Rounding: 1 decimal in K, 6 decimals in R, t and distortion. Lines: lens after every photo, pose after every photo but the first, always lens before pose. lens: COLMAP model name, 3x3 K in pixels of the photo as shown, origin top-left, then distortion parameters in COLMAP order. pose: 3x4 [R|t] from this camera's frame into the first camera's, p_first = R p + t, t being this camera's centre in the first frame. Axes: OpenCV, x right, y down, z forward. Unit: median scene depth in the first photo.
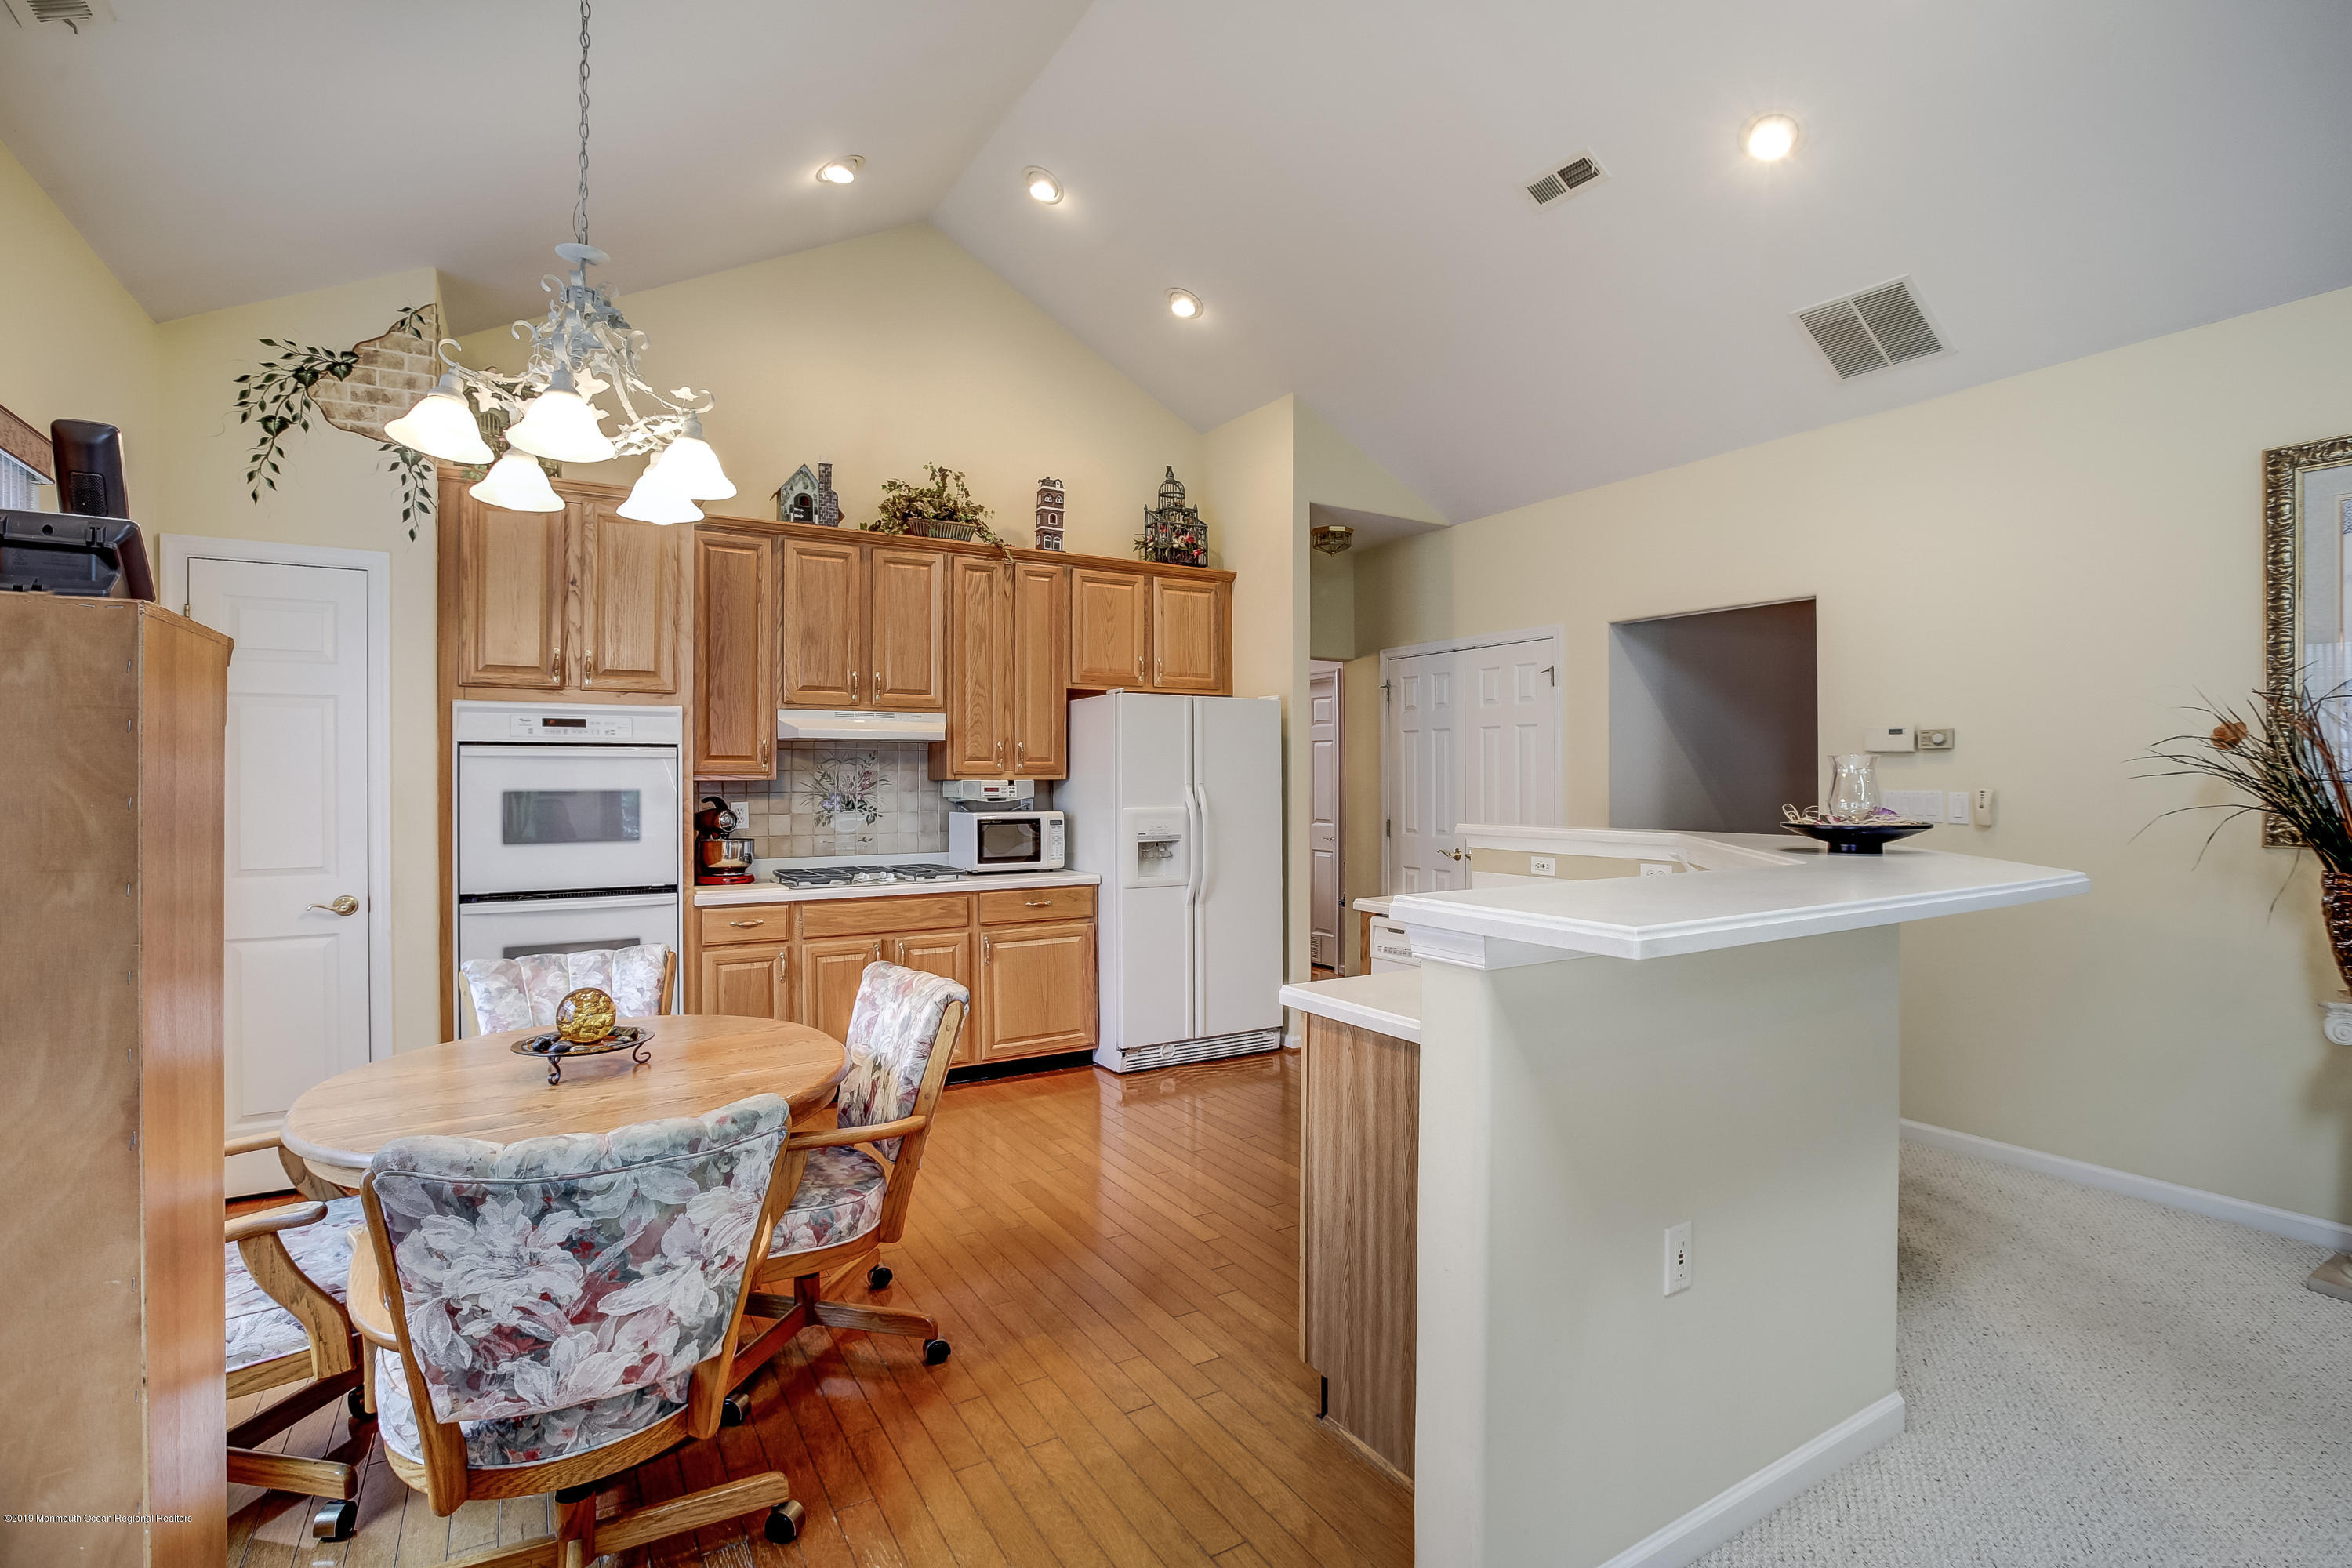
lens RADIAL K [[1094.2, 0, 1176.0], [0, 1094.2, 784.0], [0, 0, 1]] dist [-0.058551, 0.029012]
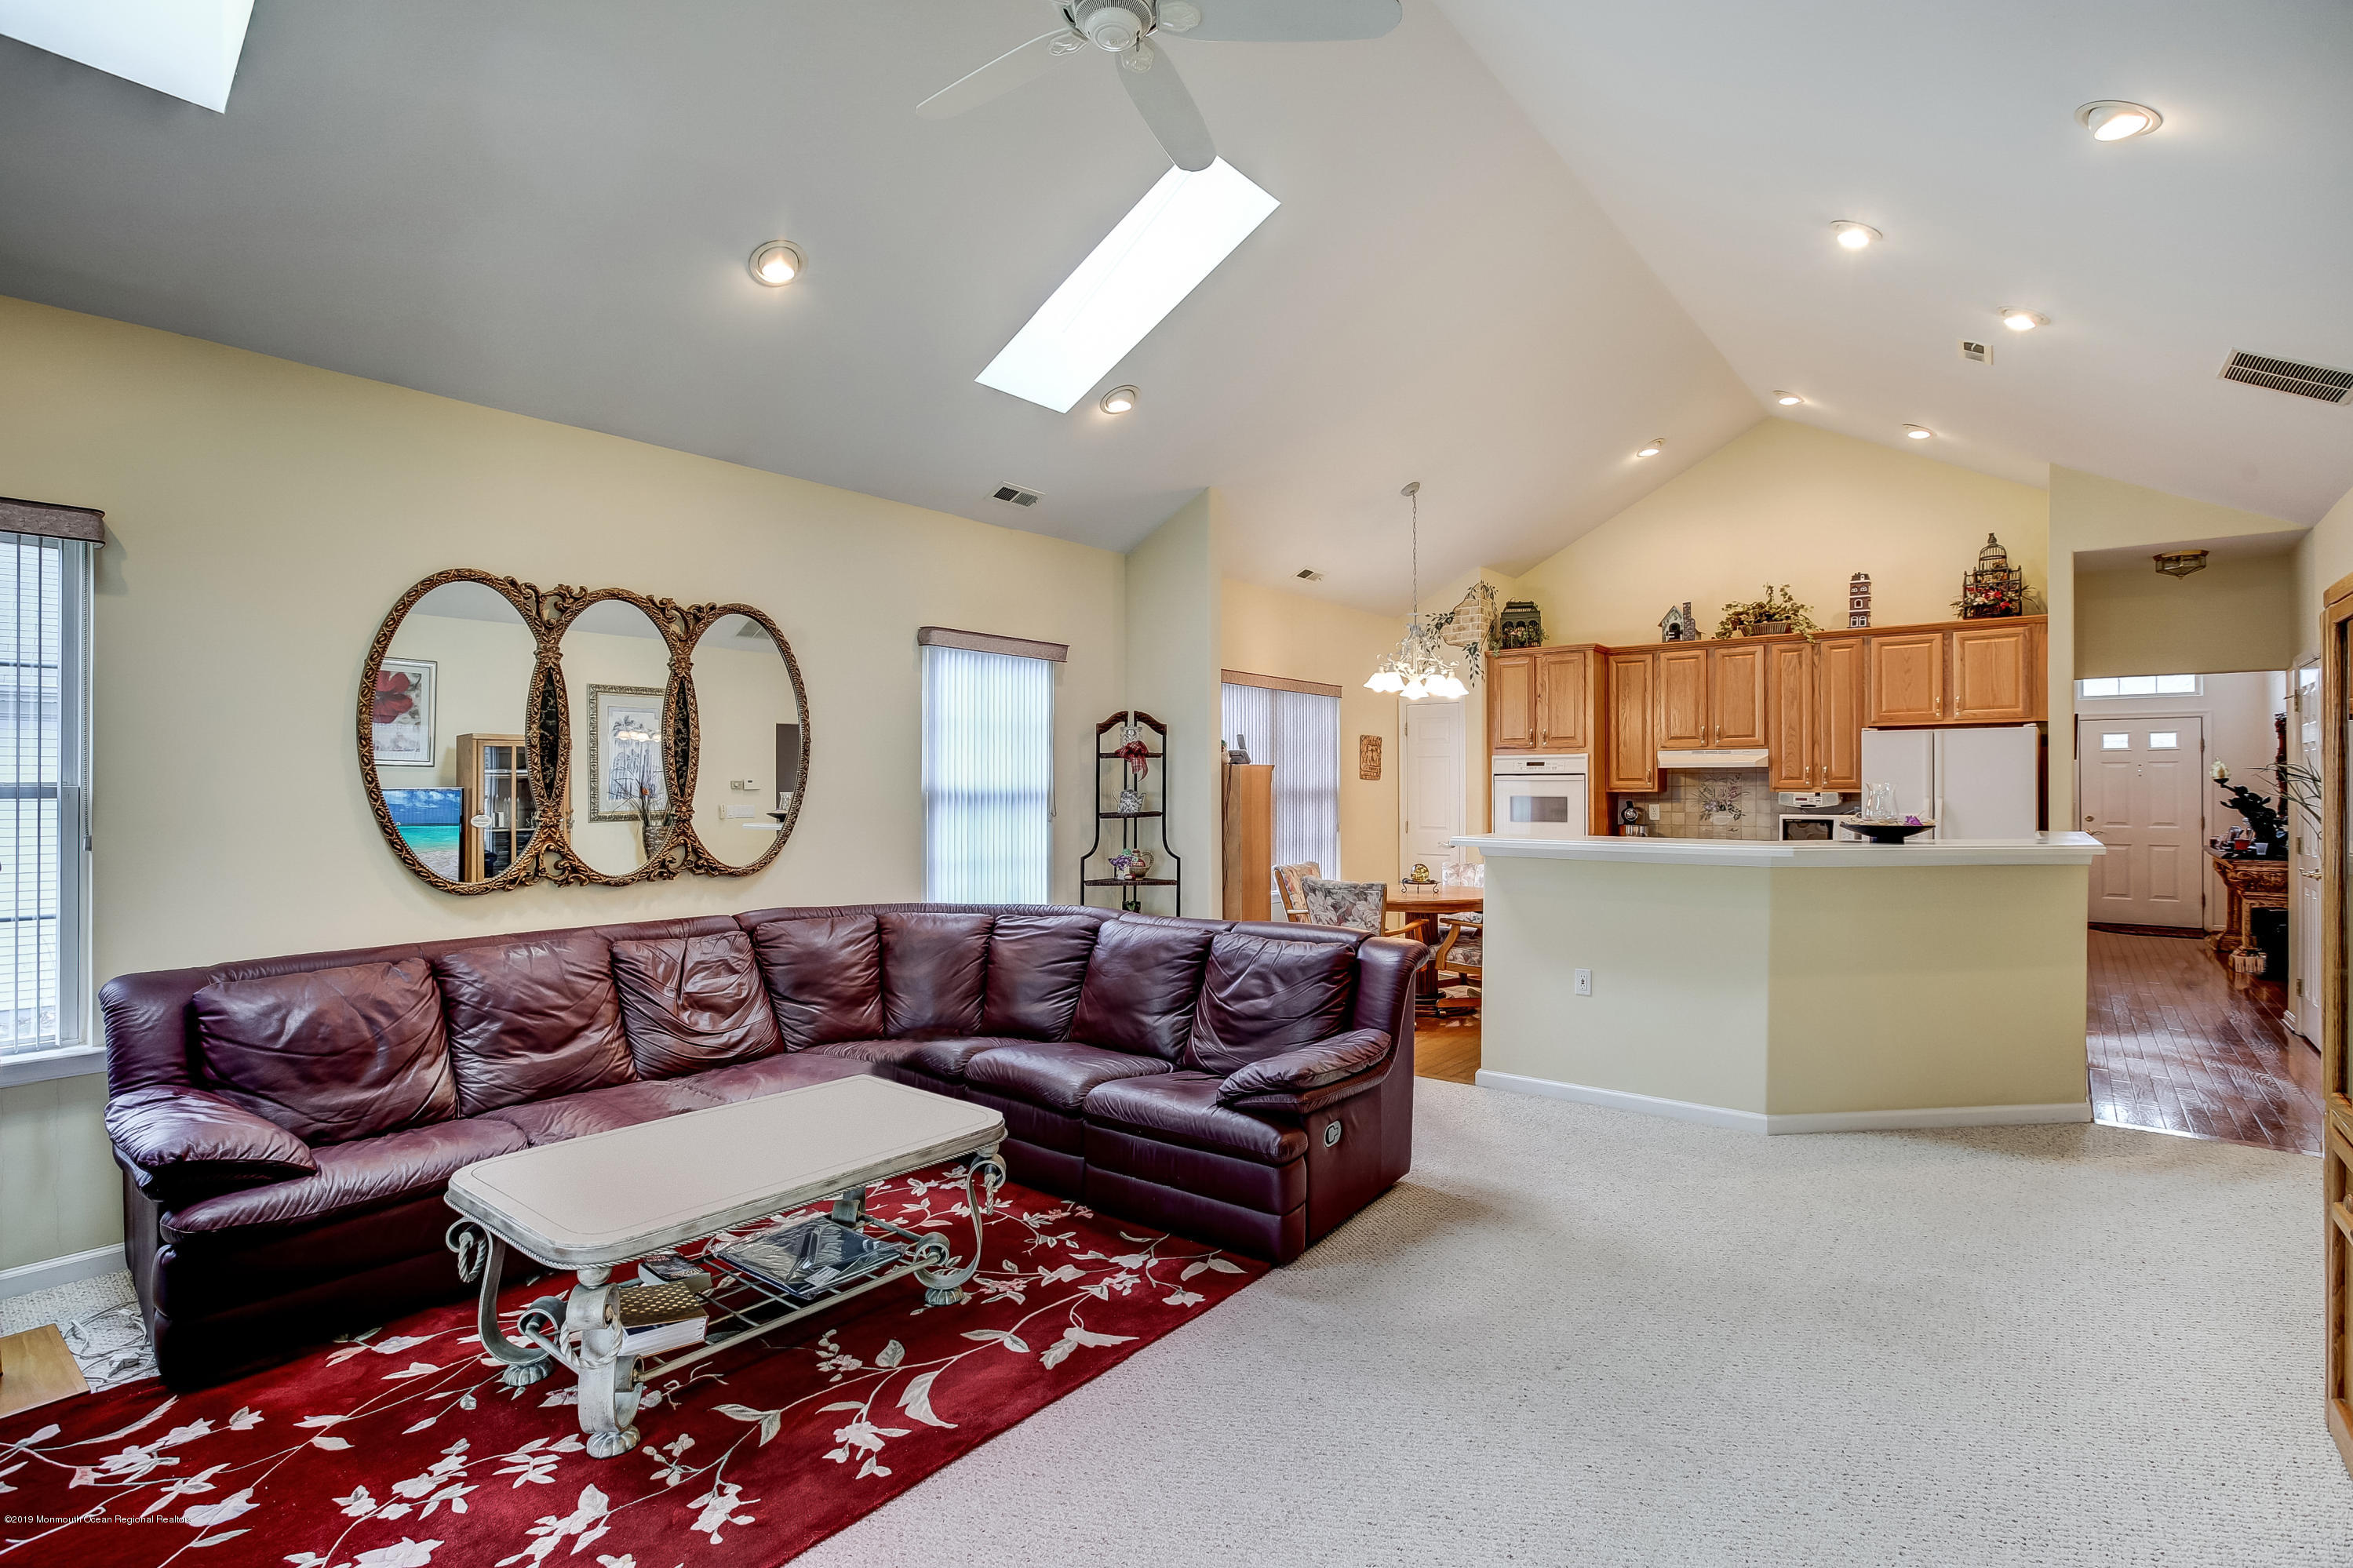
lens RADIAL K [[1102.2, 0, 1223.1], [0, 1102.2, 776.7], [0, 0, 1]] dist [-0.000356, 0.000294]
pose [[0.375559, -0.006930, -0.926773, 0.979155], [-0.005477, 0.999938, -0.009696, -0.006734], [0.926782, 0.008717, 0.375497, -0.300239]]
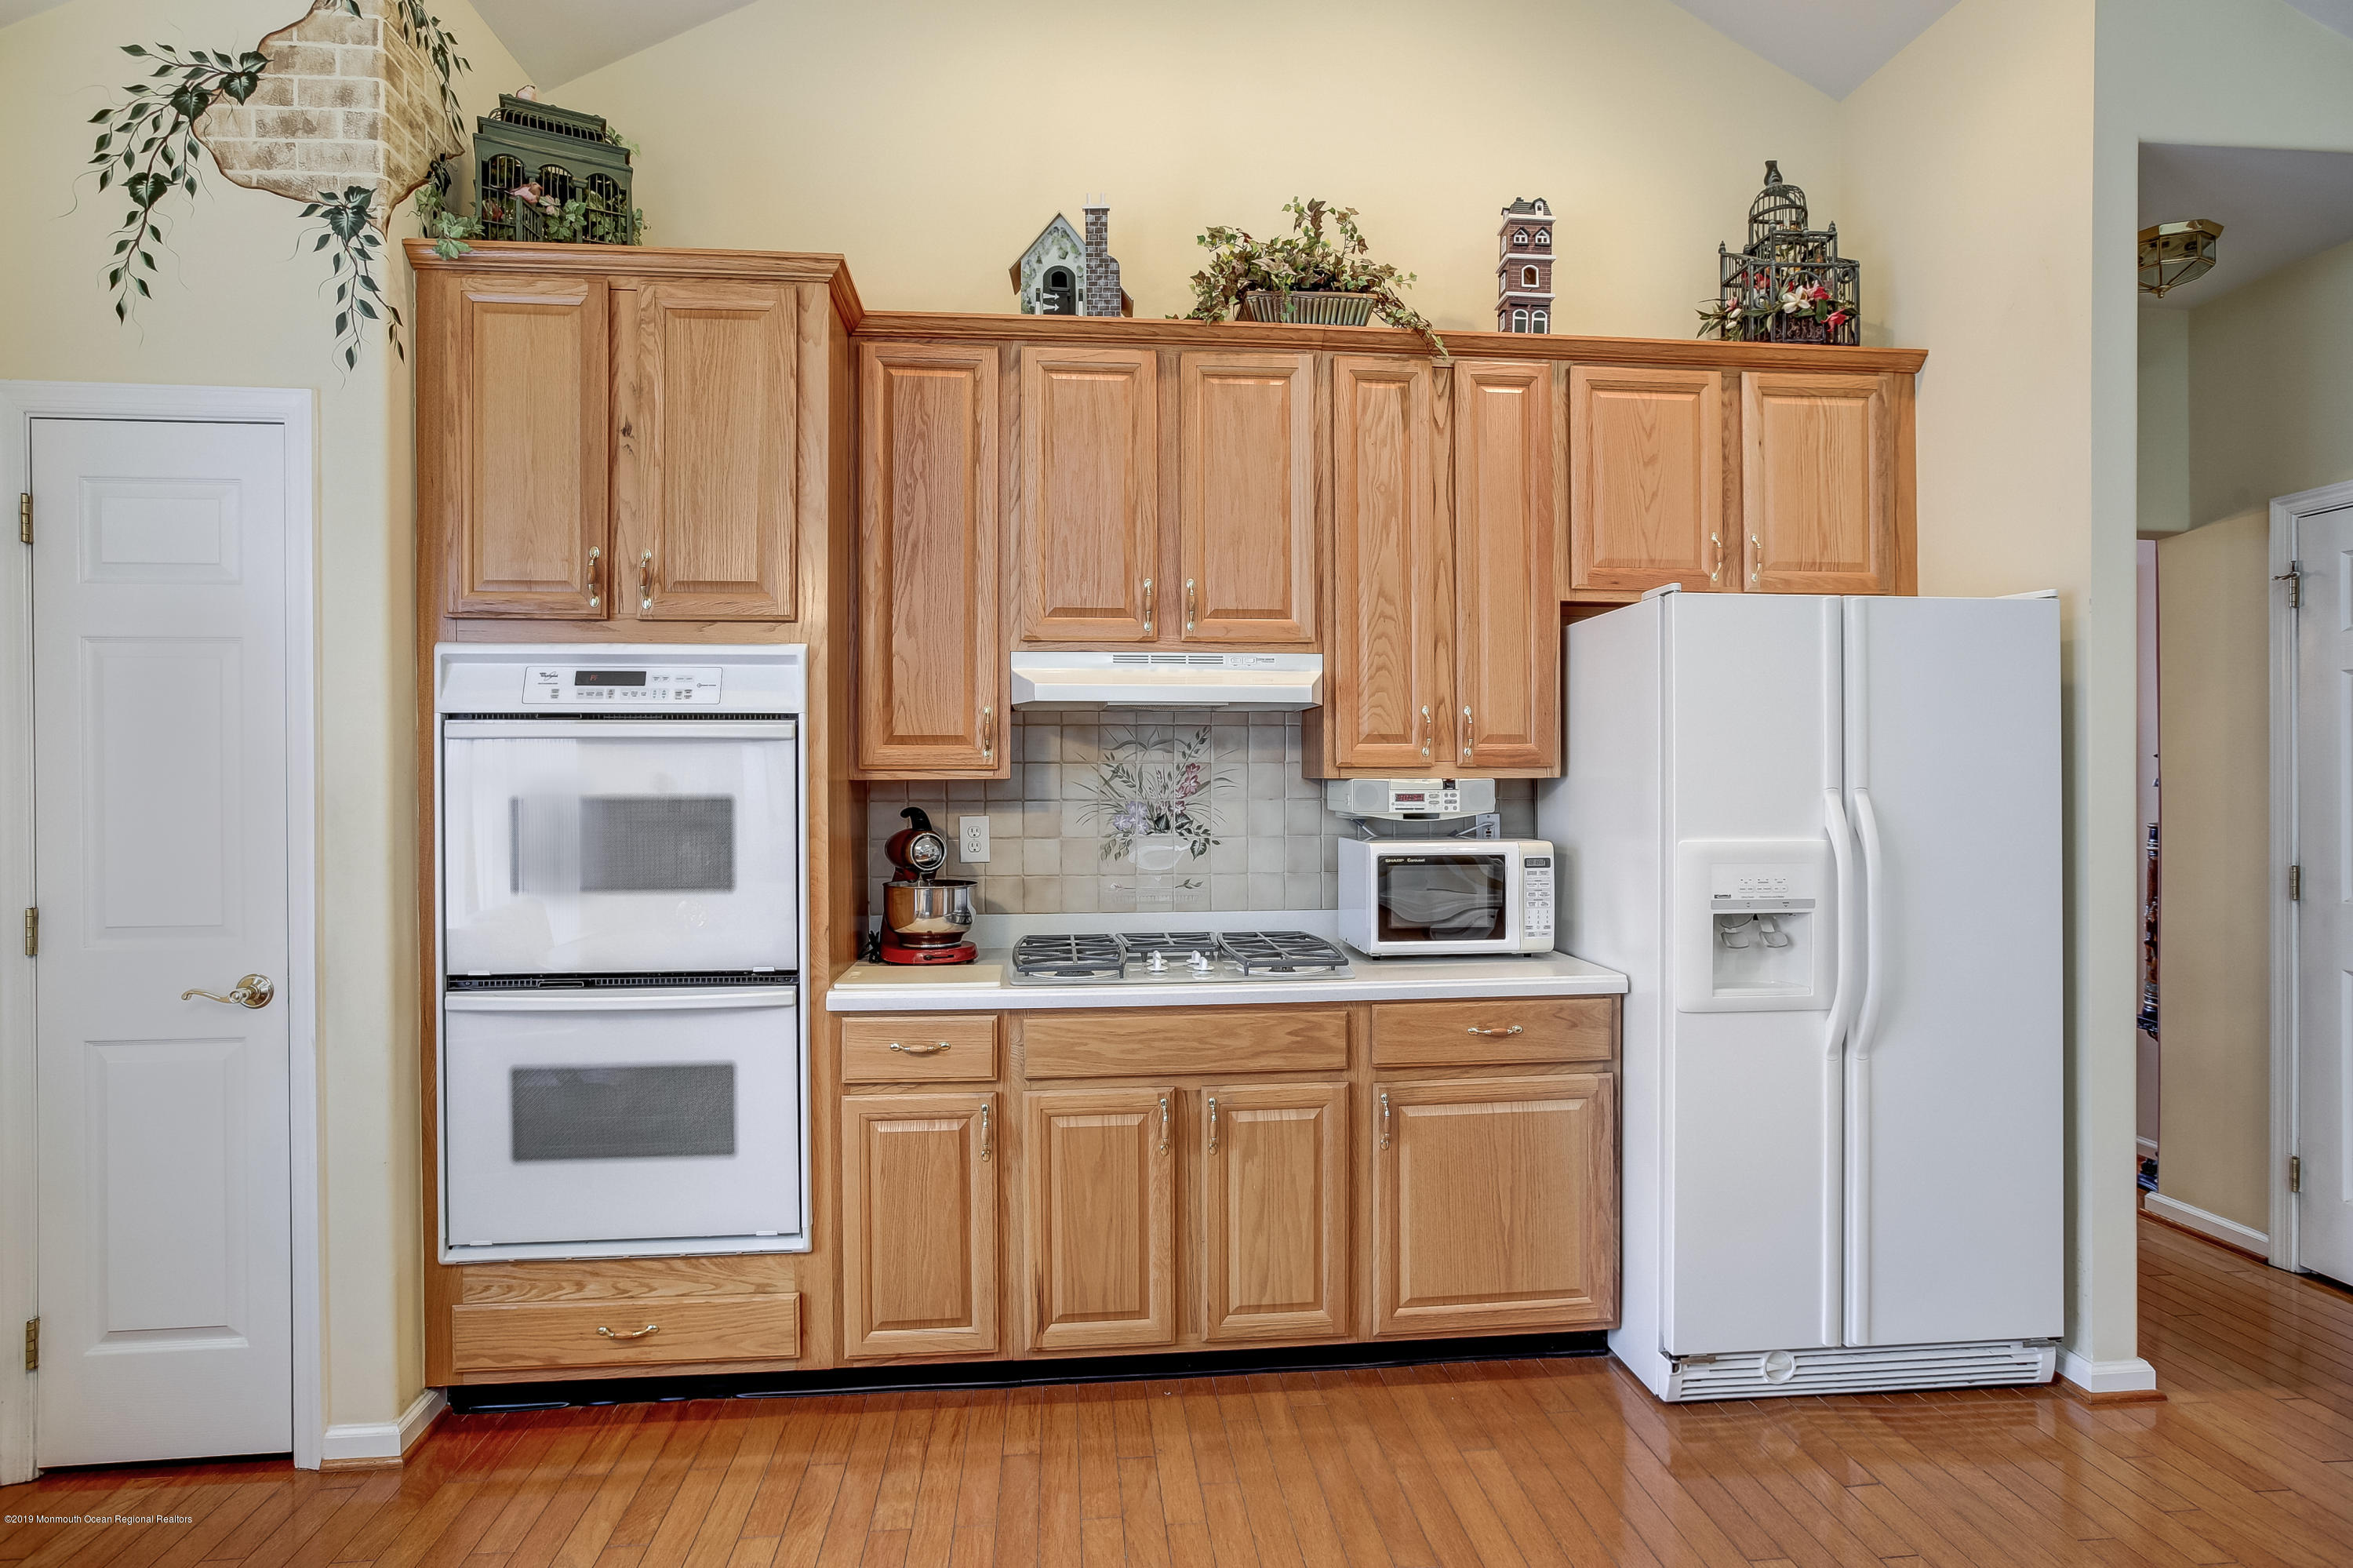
lens RADIAL K [[1210.3, 0, 1176.5], [0, 1210.3, 784.0], [0, 0, 1]] dist [-0.044283, 0.026613]
pose [[0.904716, 0.001153, -0.426013, -0.024681], [-0.000978, 0.999999, 0.000631, -0.001672], [0.426013, -0.000154, 0.904717, 0.459063]]
